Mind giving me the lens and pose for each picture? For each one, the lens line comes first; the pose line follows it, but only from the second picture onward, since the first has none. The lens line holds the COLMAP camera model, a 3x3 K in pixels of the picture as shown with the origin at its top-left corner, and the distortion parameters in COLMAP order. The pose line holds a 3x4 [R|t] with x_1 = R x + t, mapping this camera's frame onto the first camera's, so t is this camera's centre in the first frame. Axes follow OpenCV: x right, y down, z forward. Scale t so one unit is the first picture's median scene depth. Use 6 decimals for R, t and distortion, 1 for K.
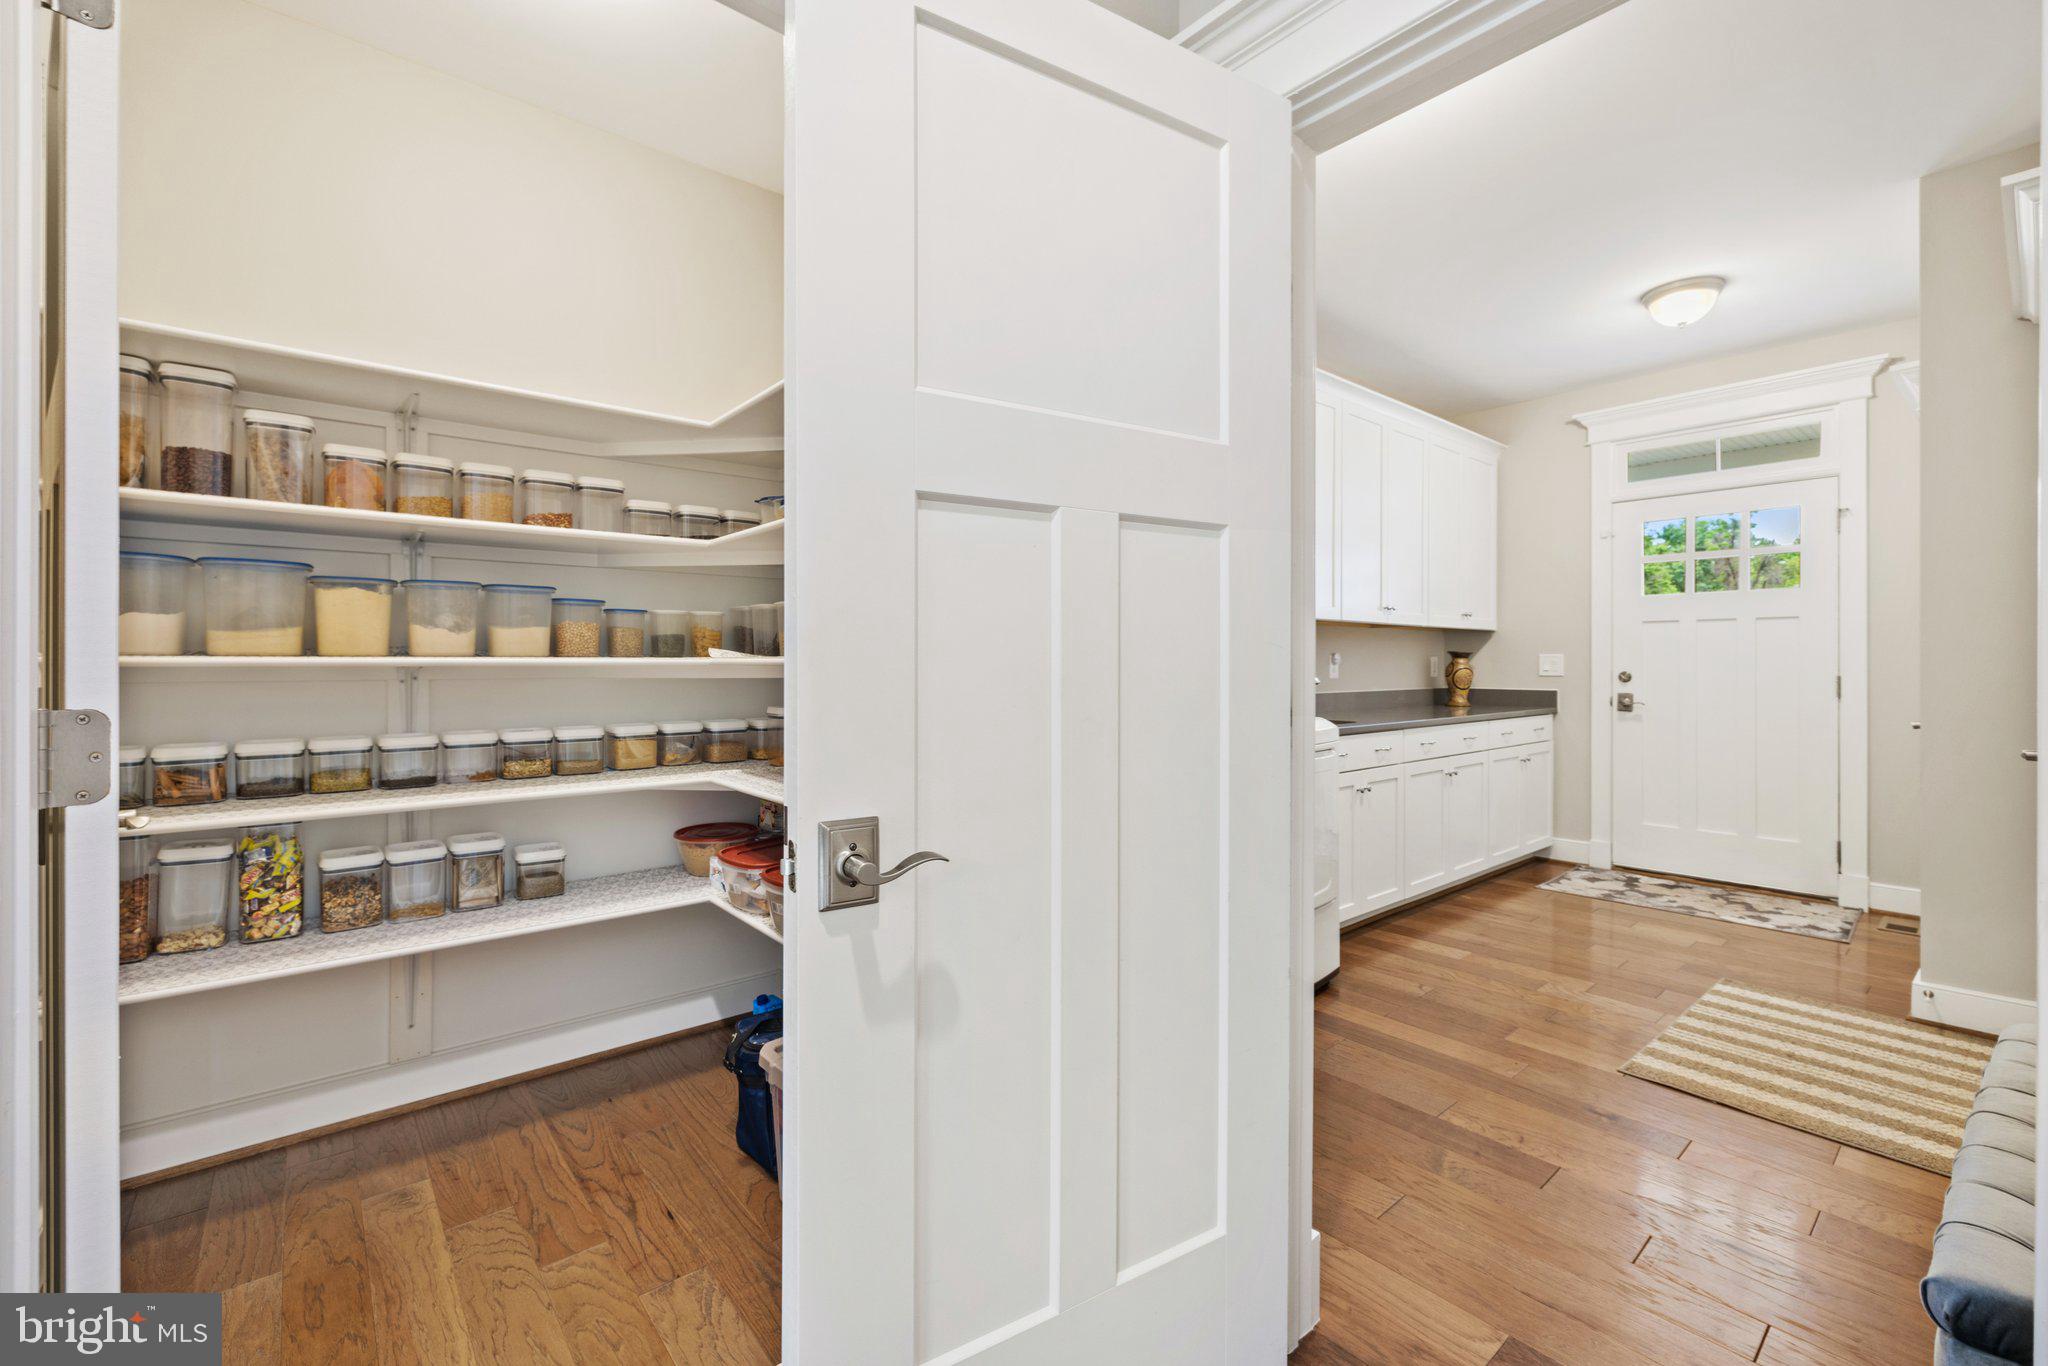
lens RADIAL K [[861.3, 0, 1003.1], [0, 861.3, 666.2], [0, 0, 1]] dist [-0.001186, 0.000284]
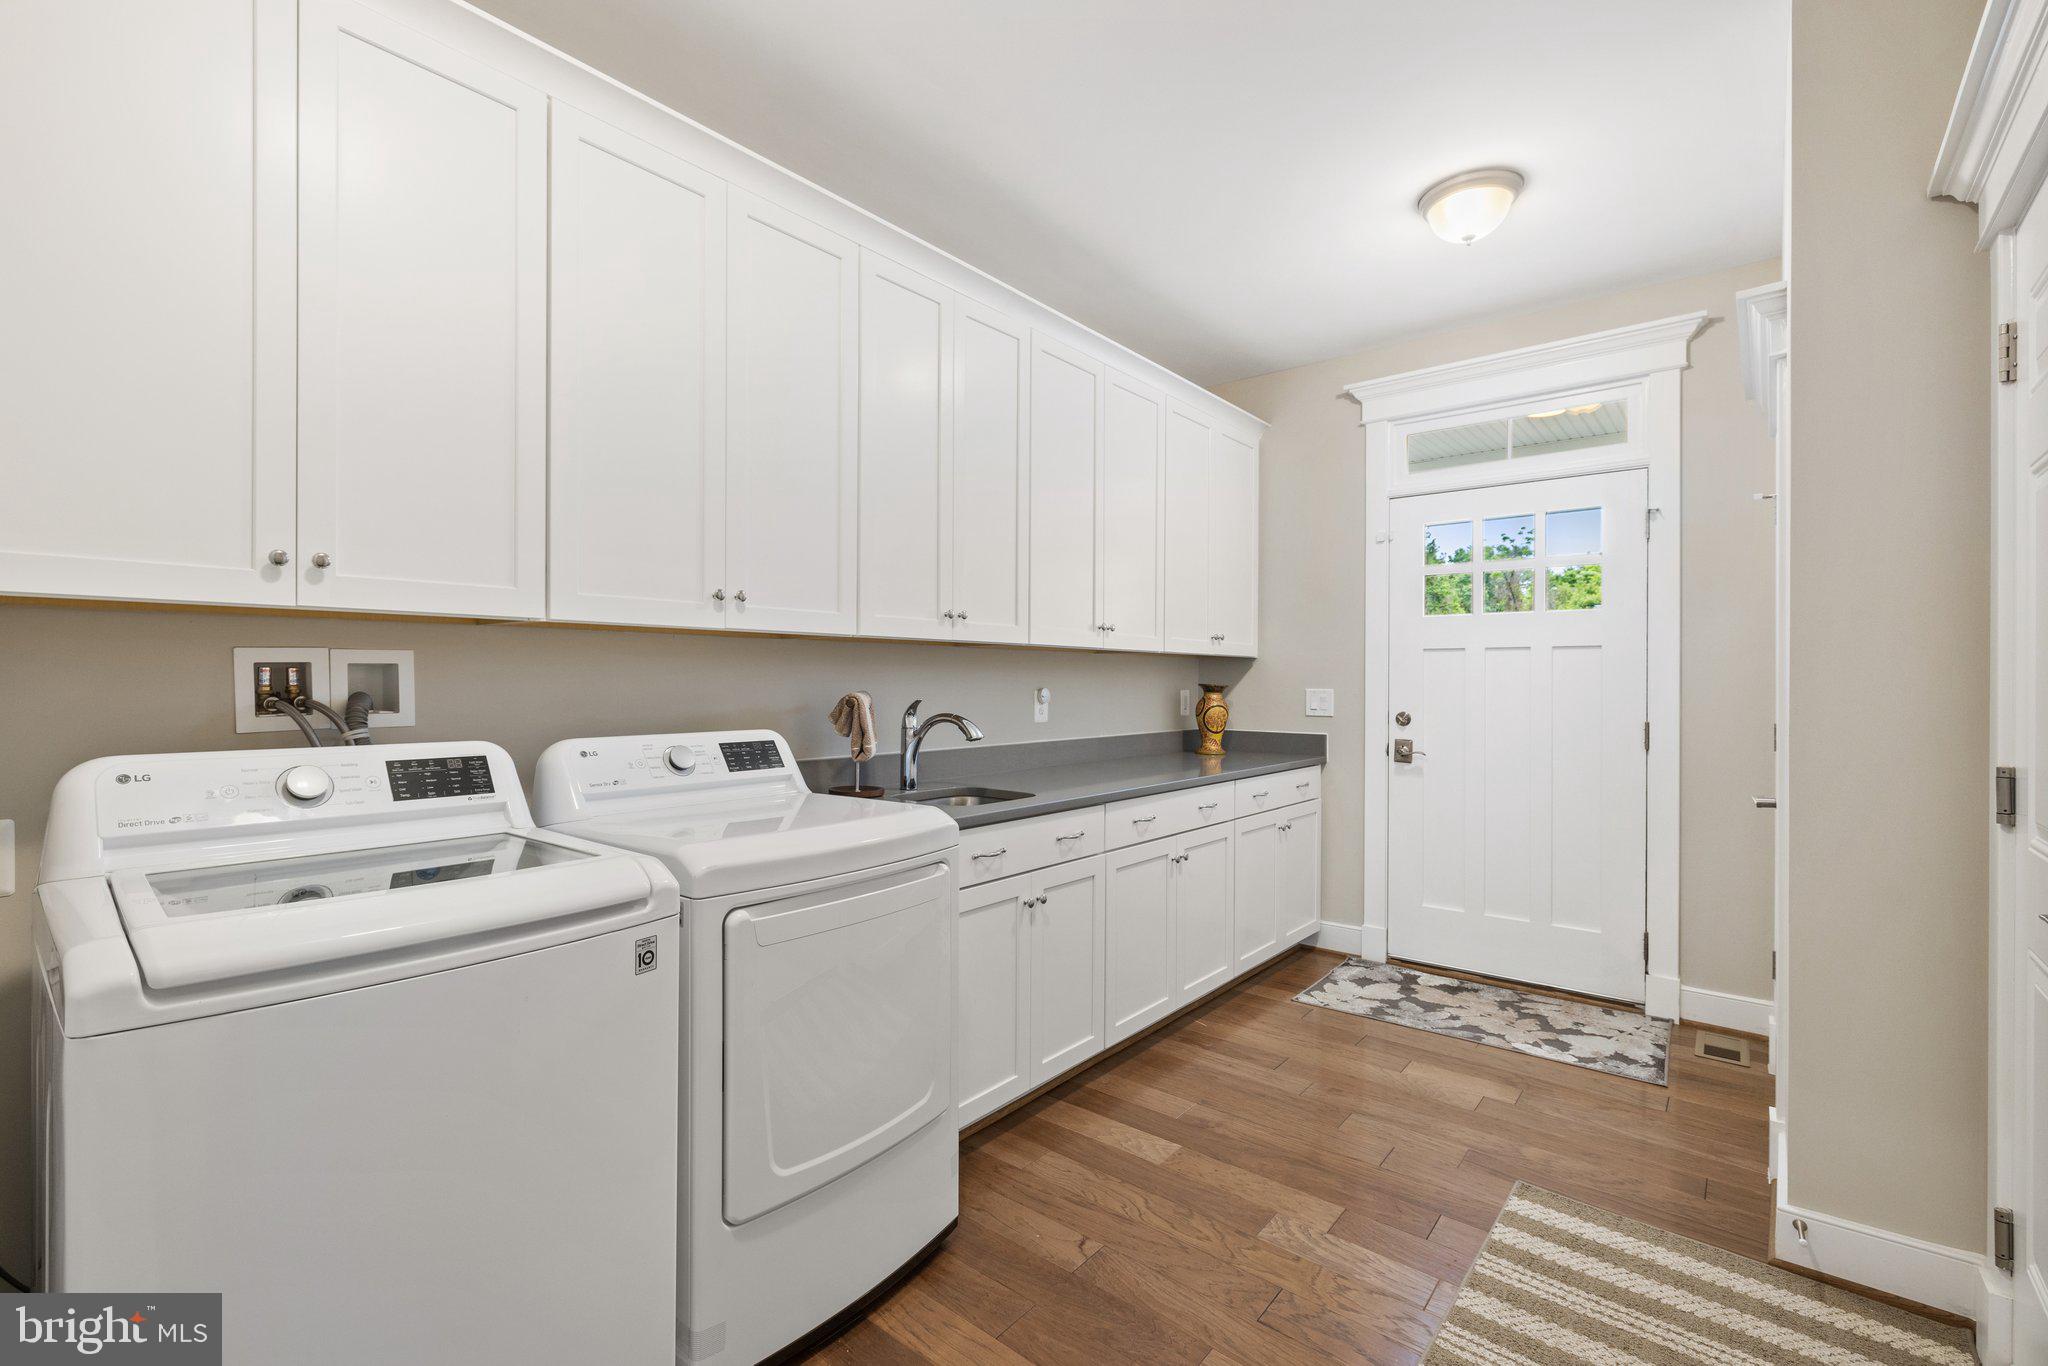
lens RADIAL K [[897.8, 0, 963.3], [0, 897.8, 683.2], [0, 0, 1]] dist [-0.010195, 0.002381]
pose [[0.988321, 0.003806, 0.152340, 0.223562], [-0.003971, 0.999992, 0.000775, -0.021701], [-0.152335, -0.001371, 0.988328, 0.281618]]
